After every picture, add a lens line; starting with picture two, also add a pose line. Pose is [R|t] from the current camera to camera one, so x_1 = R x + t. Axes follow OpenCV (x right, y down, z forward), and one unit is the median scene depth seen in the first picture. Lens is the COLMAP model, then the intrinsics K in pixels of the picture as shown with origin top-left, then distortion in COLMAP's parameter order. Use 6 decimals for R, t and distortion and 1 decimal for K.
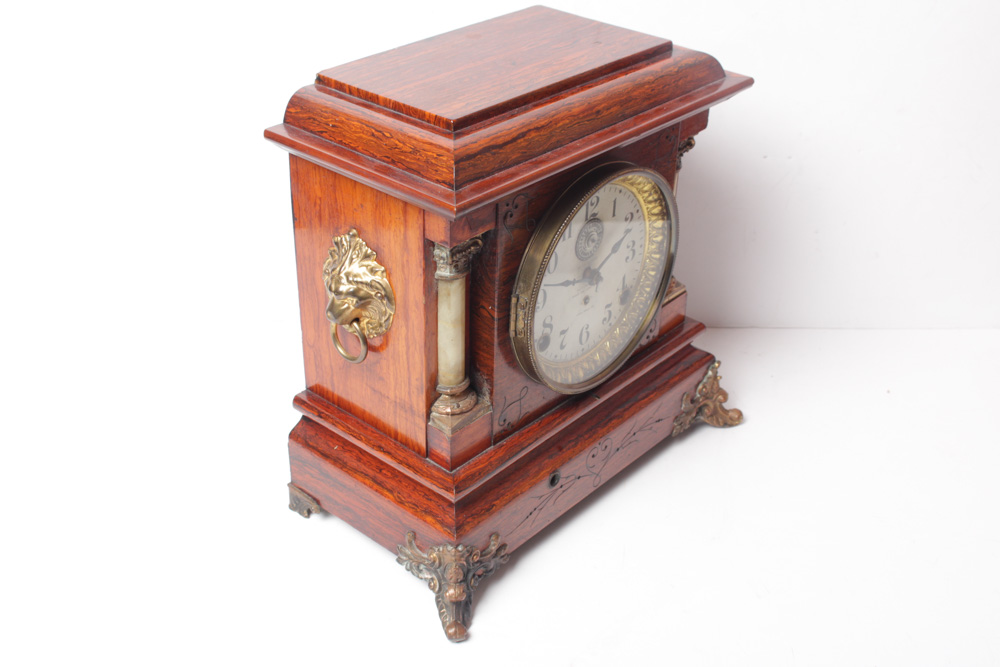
lens RADIAL K [[1225.1, 0, 501.4], [0, 1225.1, 334.6], [0, 0, 1]] dist [-0.074270, 0.000000]
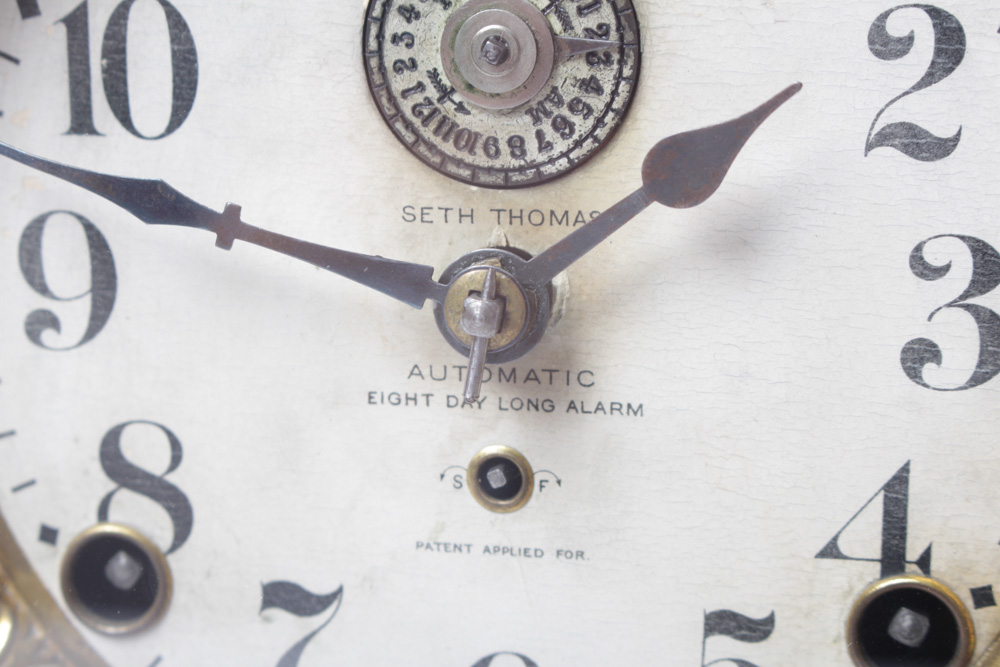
lens RADIAL K [[2347.6, 0, 500.1], [0, 2347.6, 342.3], [0, 0, 1]] dist [0.033605, 0.000000]
pose [[0.521877, 0.164994, -0.836912, 0.349709], [-0.433512, 0.896271, -0.093630, -0.016692], [0.734651, 0.411675, 0.539270, 0.903106]]
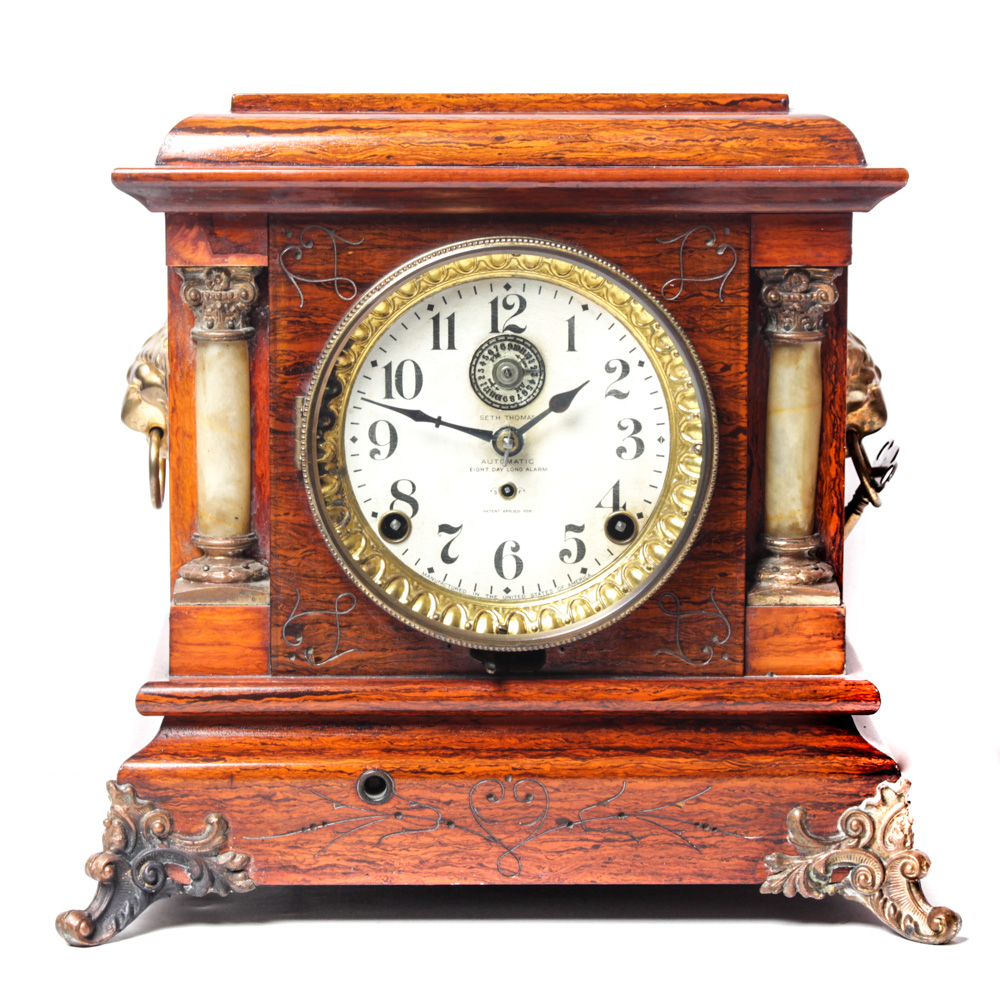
lens RADIAL K [[3993.6, 0, 497.4], [0, 3993.6, 494.2], [0, 0, 1]] dist [0.050054, 0.000000]
pose [[0.677352, 0.089509, -0.730193, 1.555392], [-0.368161, 0.900578, -0.231123, 0.442619], [0.636908, 0.425380, 0.642962, -0.218923]]
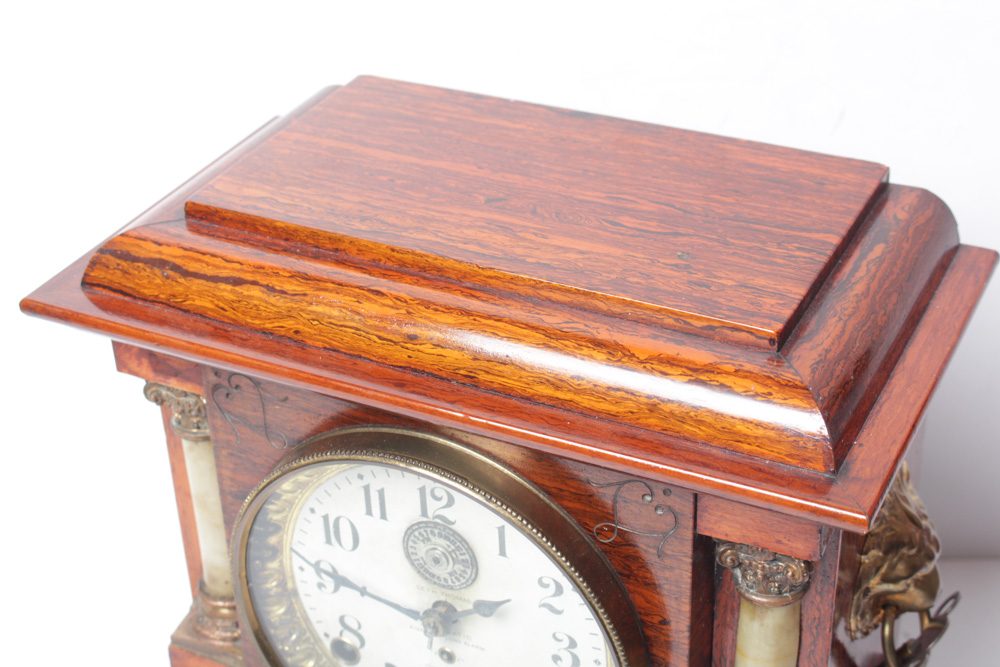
lens RADIAL K [[1711.6, 0, 507.5], [0, 1711.6, 338.6], [0, 0, 1]] dist [-0.022331, 0.000000]
pose [[0.274399, 0.488421, -0.828342, 0.679636], [-0.464333, 0.821626, 0.330645, -0.434275], [0.842081, 0.293898, 0.452244, 0.704367]]
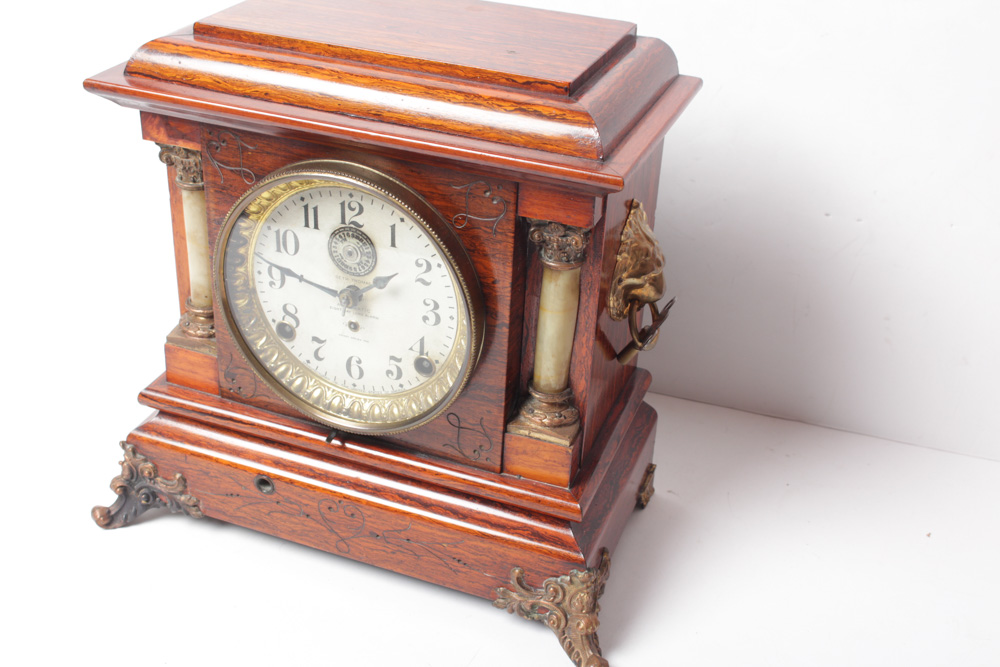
lens RADIAL K [[1225.1, 0, 500.7], [0, 1225.1, 335.7], [0, 0, 1]] dist [-0.074270, 0.000000]
pose [[0.359111, 0.465233, -0.809072, 0.844573], [-0.513232, 0.822493, 0.245150, -0.300285], [0.779508, 0.327205, 0.534139, 0.696459]]
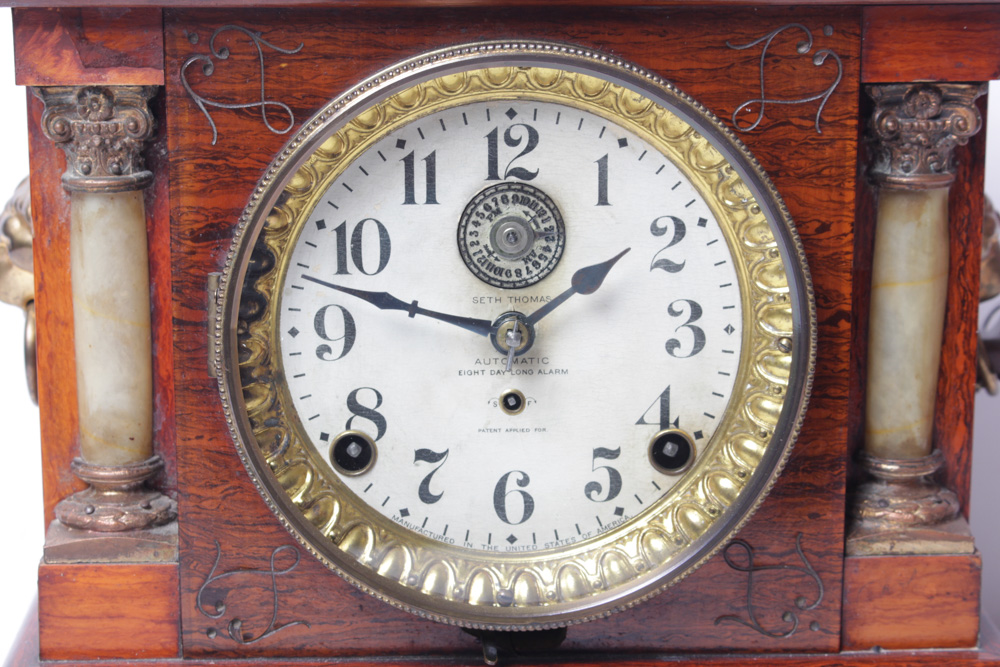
lens RADIAL K [[2347.6, 0, 498.2], [0, 2347.6, 341.7], [0, 0, 1]] dist [0.033605, 0.000000]
pose [[0.692214, 0.131922, -0.709532, 0.668807], [-0.358310, 0.916241, -0.179209, 0.103006], [0.626461, 0.378284, 0.681504, 0.502379]]
